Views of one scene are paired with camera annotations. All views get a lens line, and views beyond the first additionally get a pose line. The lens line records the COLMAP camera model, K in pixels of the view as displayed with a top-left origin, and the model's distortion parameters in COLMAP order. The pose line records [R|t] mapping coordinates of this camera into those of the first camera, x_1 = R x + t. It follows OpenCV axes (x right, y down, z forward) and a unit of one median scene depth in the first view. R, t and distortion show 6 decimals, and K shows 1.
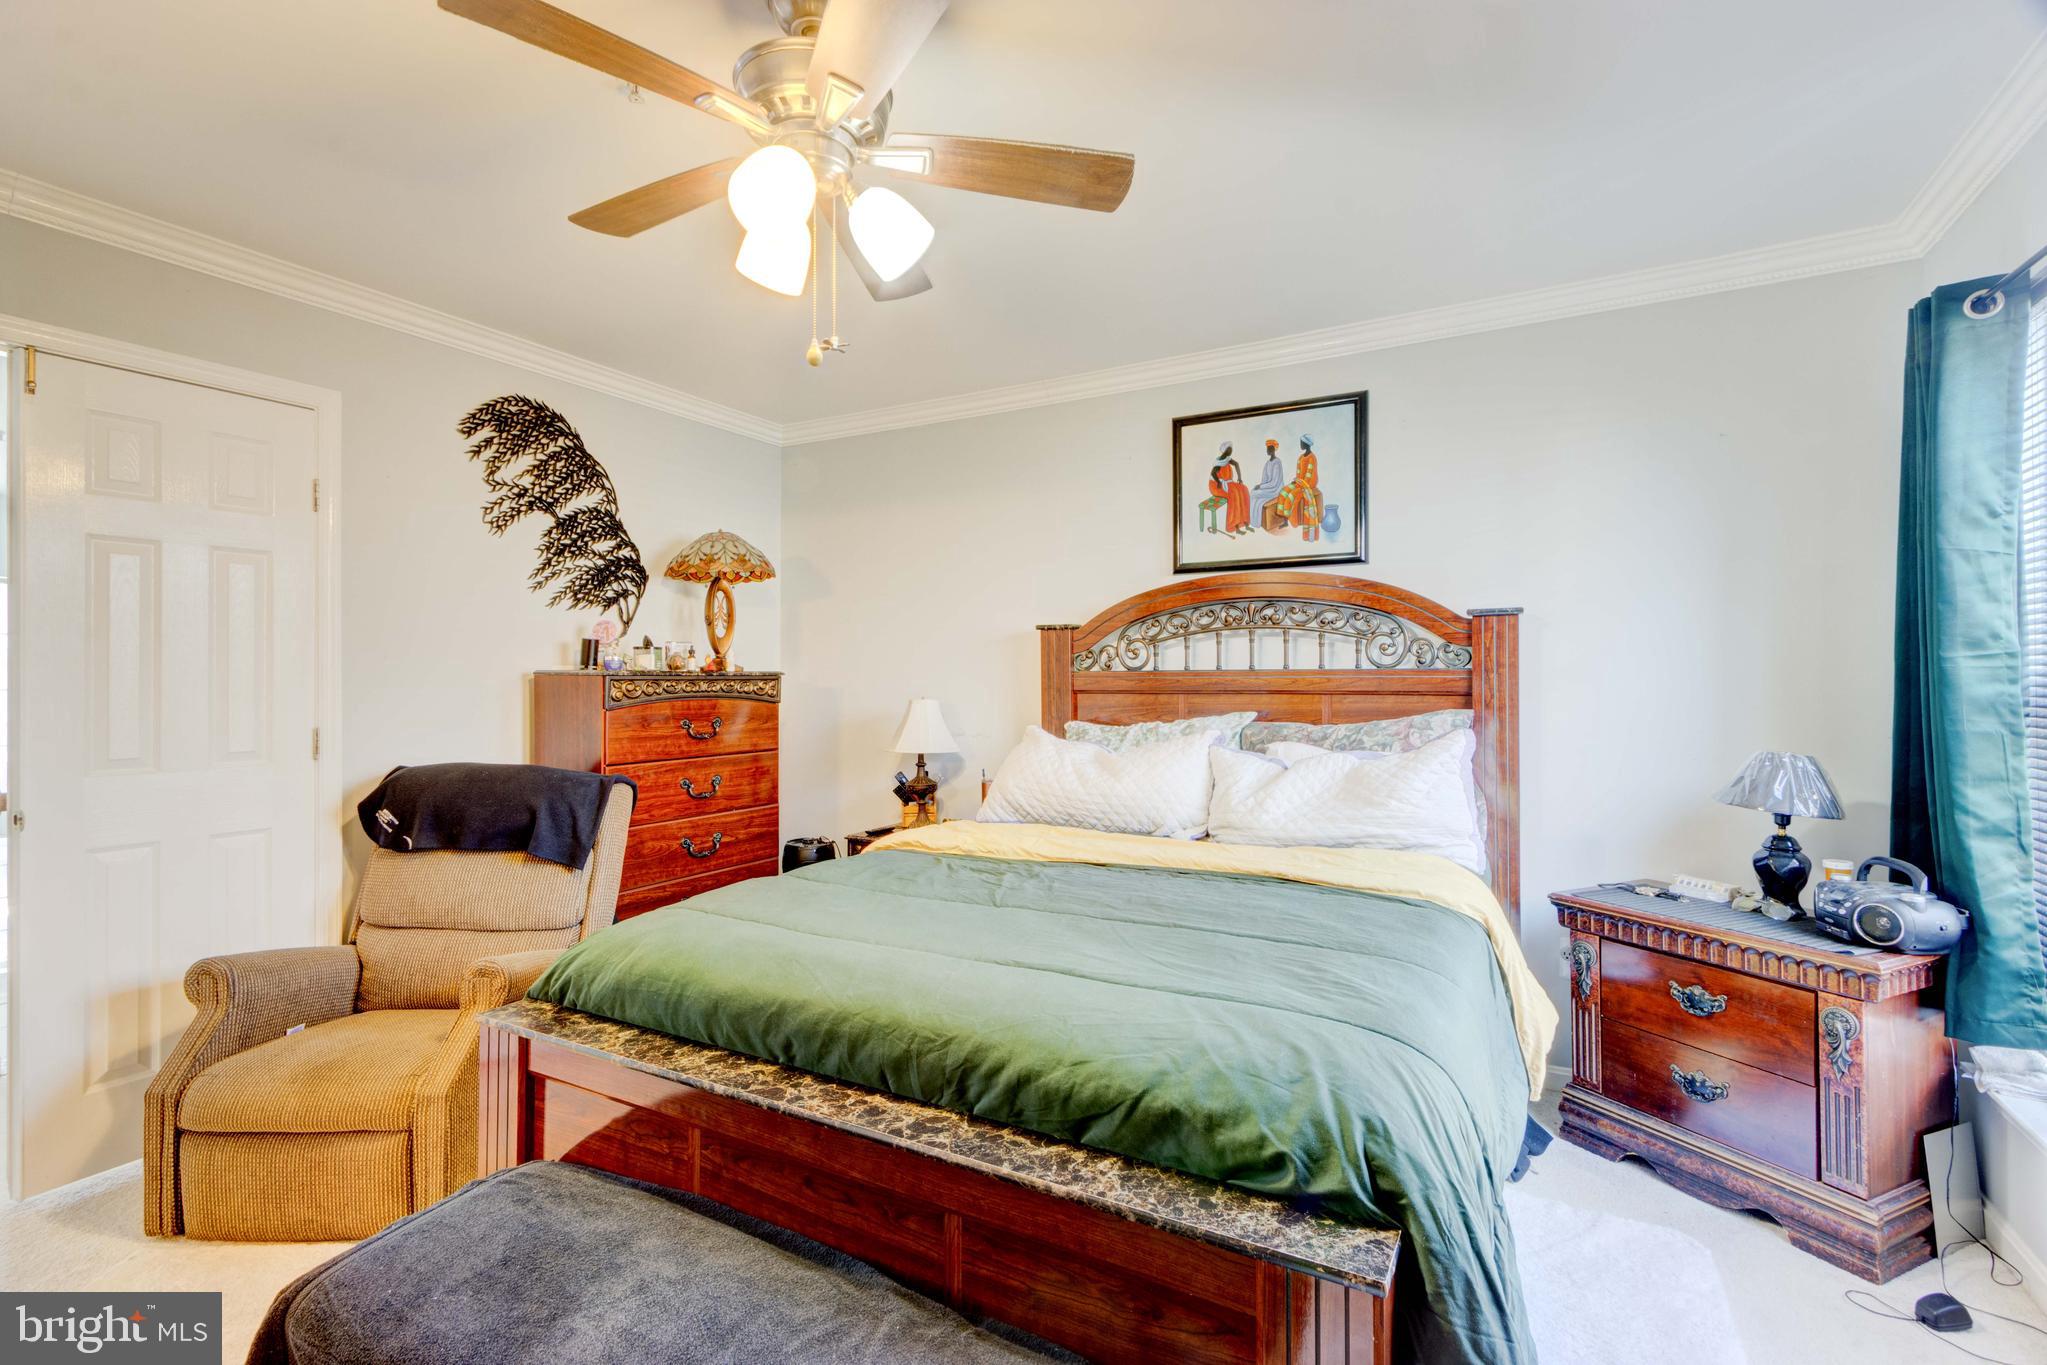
lens RADIAL K [[937.5, 0, 1015.5], [0, 937.5, 677.7], [0, 0, 1]] dist [0.009600, -0.003340]
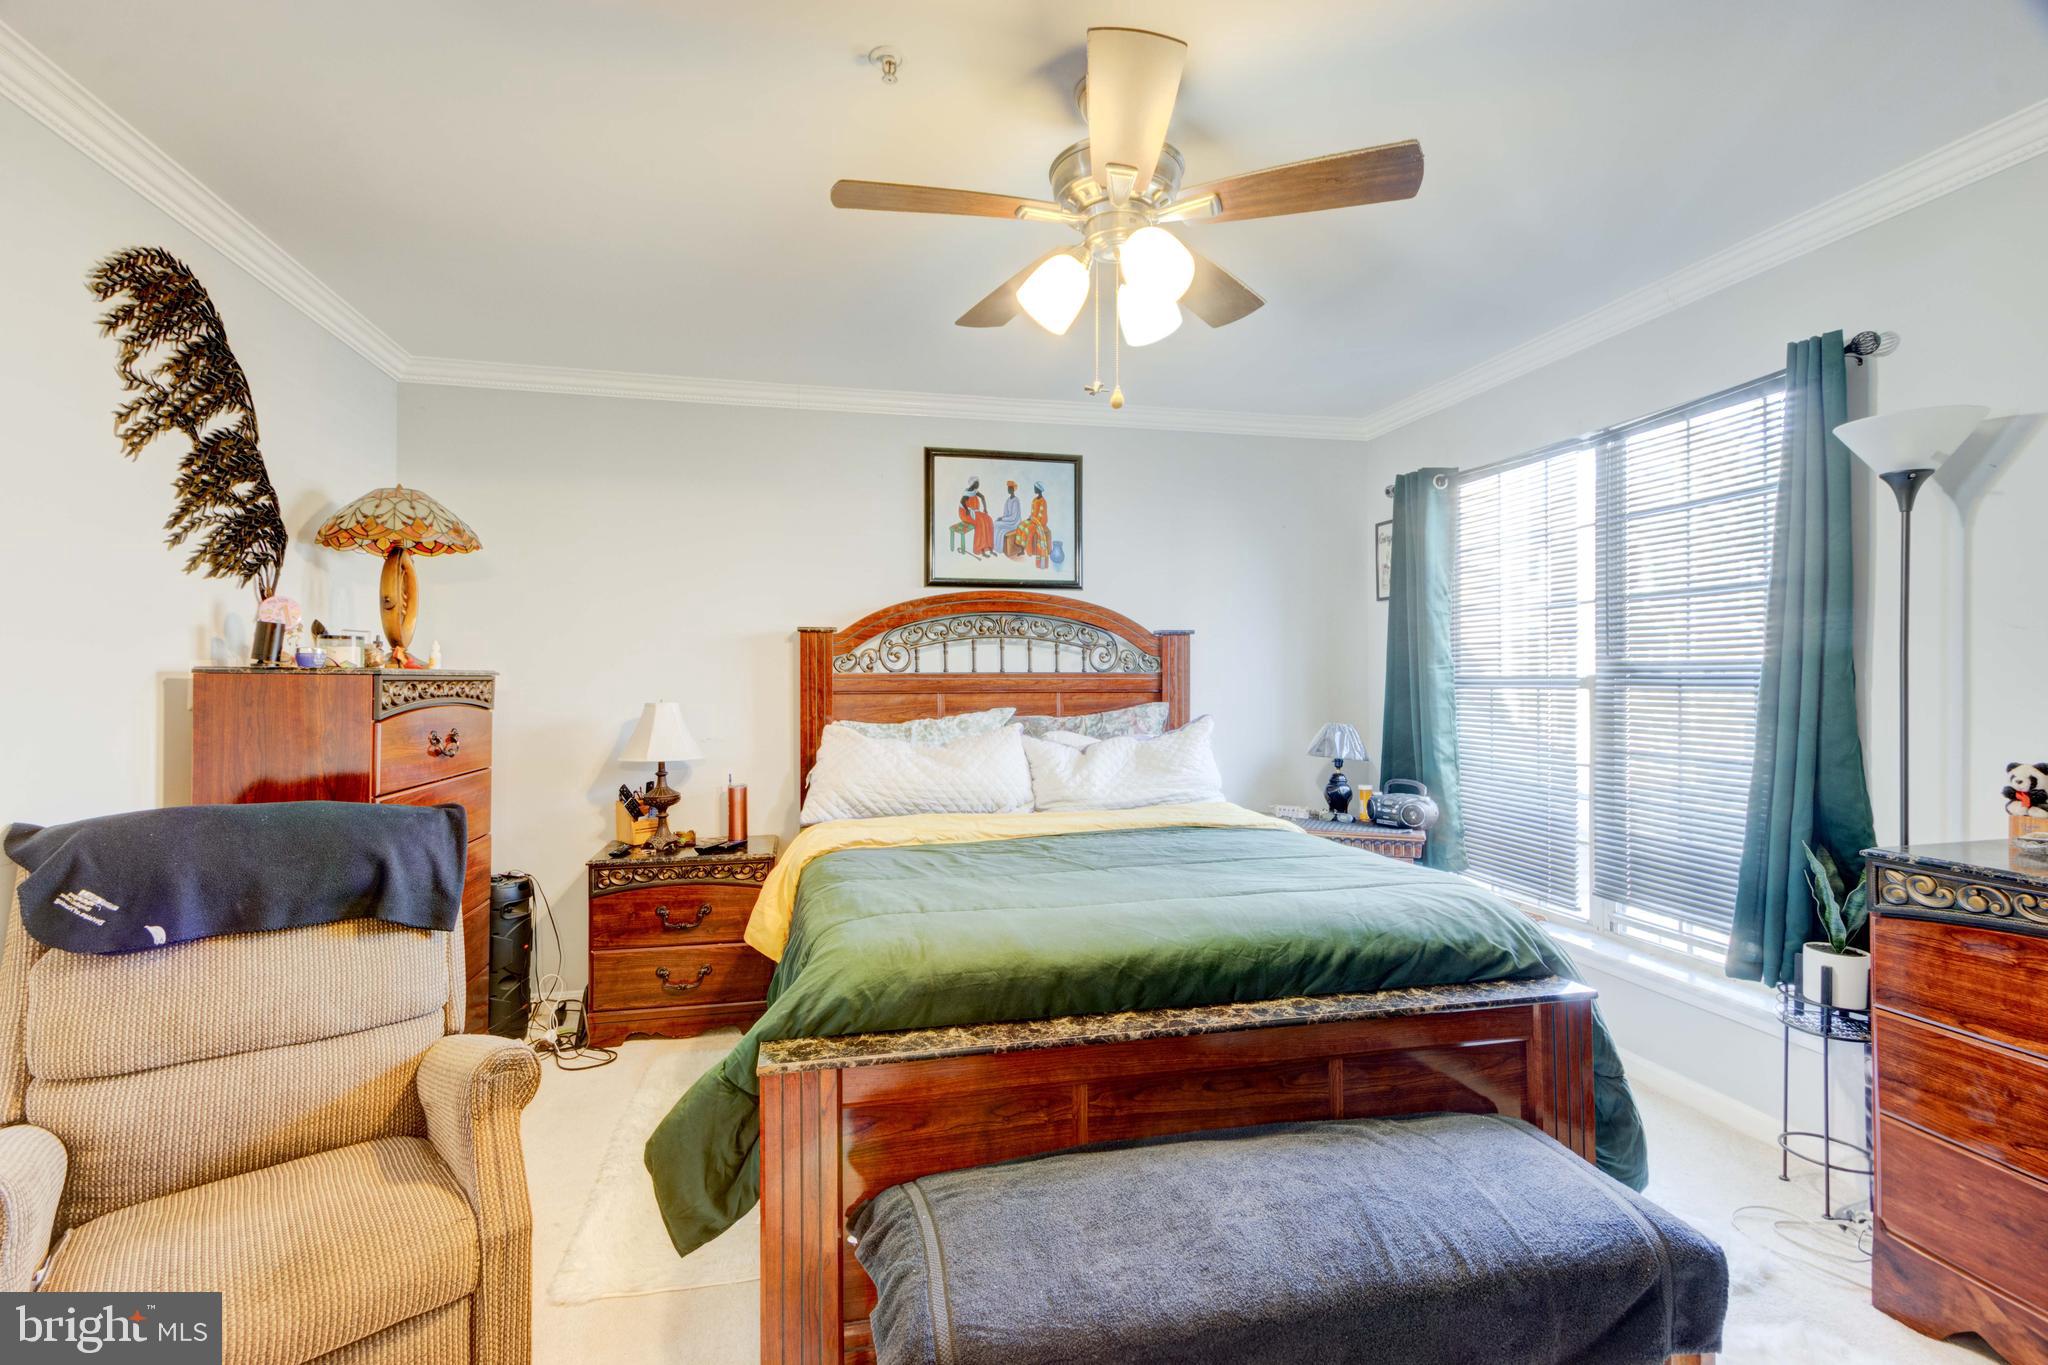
lens RADIAL K [[937.9, 0, 1006.3], [0, 937.9, 681.3], [0, 0, 1]] dist [0.009600, -0.003340]
pose [[0.742527, -0.000342, 0.669816, -0.554826], [-0.000218, 1.000000, 0.000753, 0.001928], [-0.669816, -0.000705, 0.742526, 0.116387]]
